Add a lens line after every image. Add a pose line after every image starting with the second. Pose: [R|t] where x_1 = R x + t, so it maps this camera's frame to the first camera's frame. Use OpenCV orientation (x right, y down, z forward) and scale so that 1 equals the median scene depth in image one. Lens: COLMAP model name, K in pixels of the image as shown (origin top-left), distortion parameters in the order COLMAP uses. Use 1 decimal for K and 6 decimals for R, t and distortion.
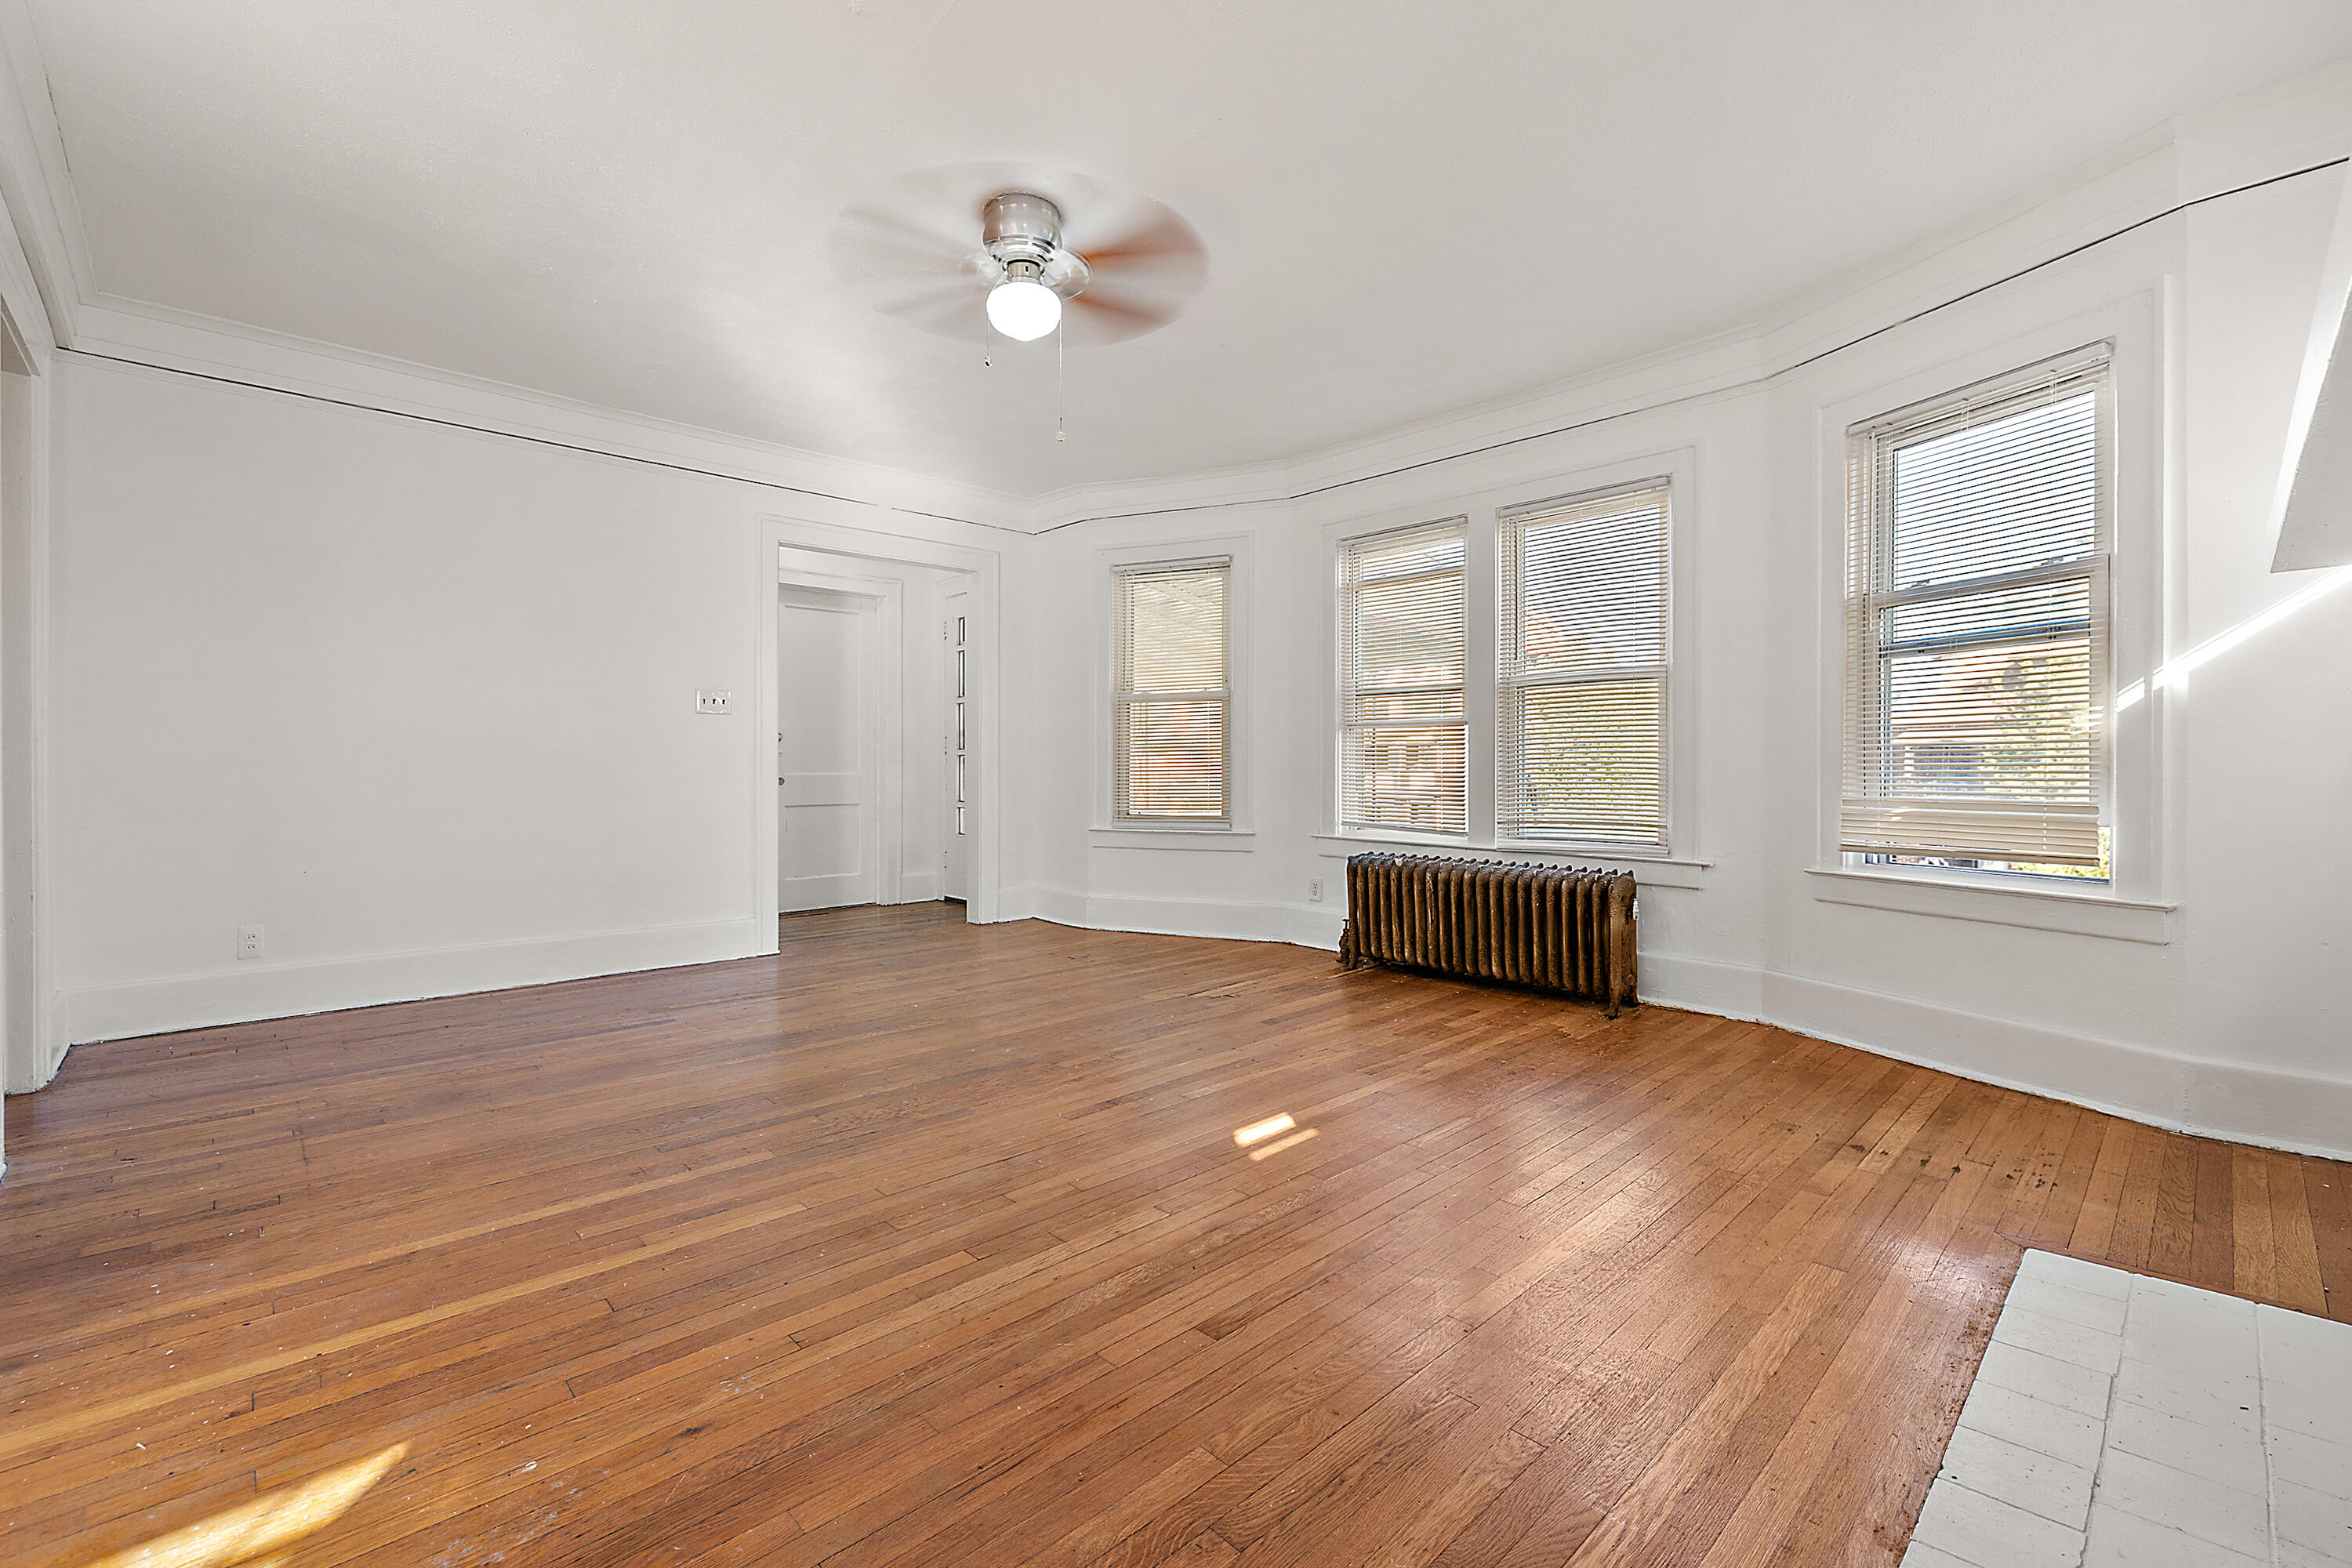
lens RADIAL K [[1004.8, 0, 1175.2], [0, 1004.8, 776.9], [0, 0, 1]] dist [0.000376, 0.000029]
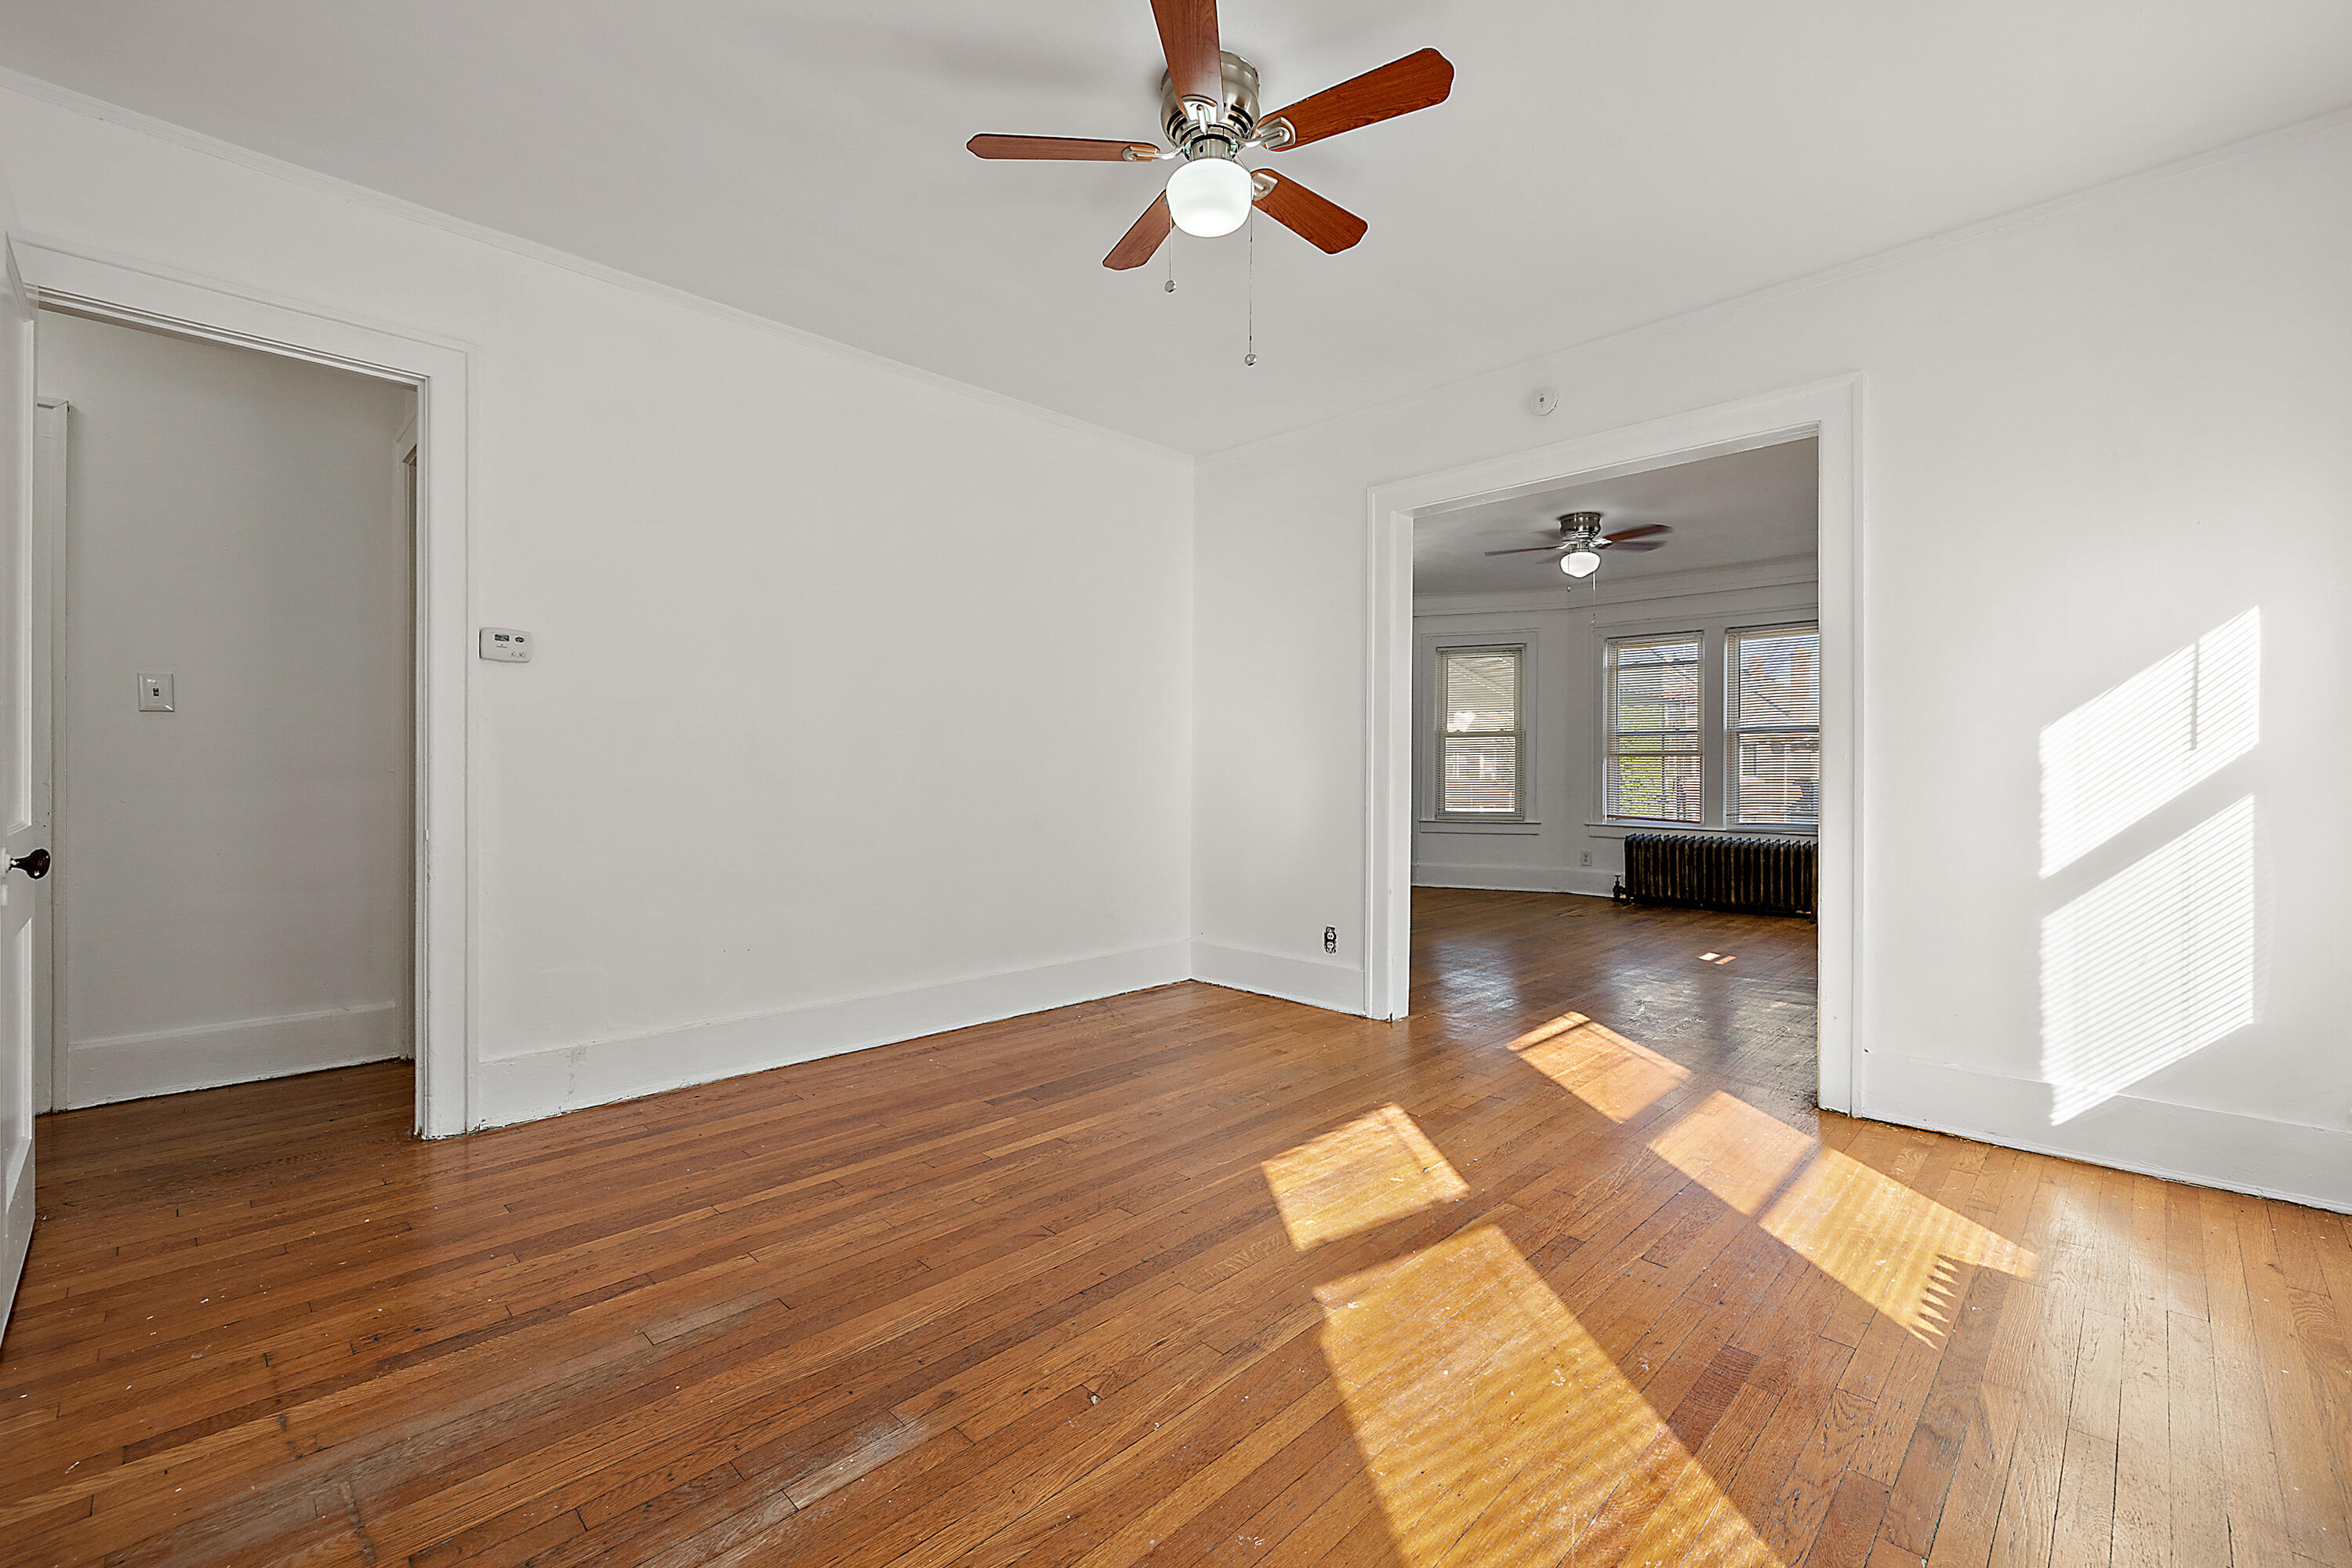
lens RADIAL K [[1004.8, 0, 1175.2], [0, 1004.8, 776.9], [0, 0, 1]] dist [0.000376, 0.000029]
pose [[0.998986, -0.002717, 0.044935, -0.650230], [0.002879, 0.999990, -0.003526, -0.013154], [-0.044925, 0.003652, 0.998984, -0.616673]]
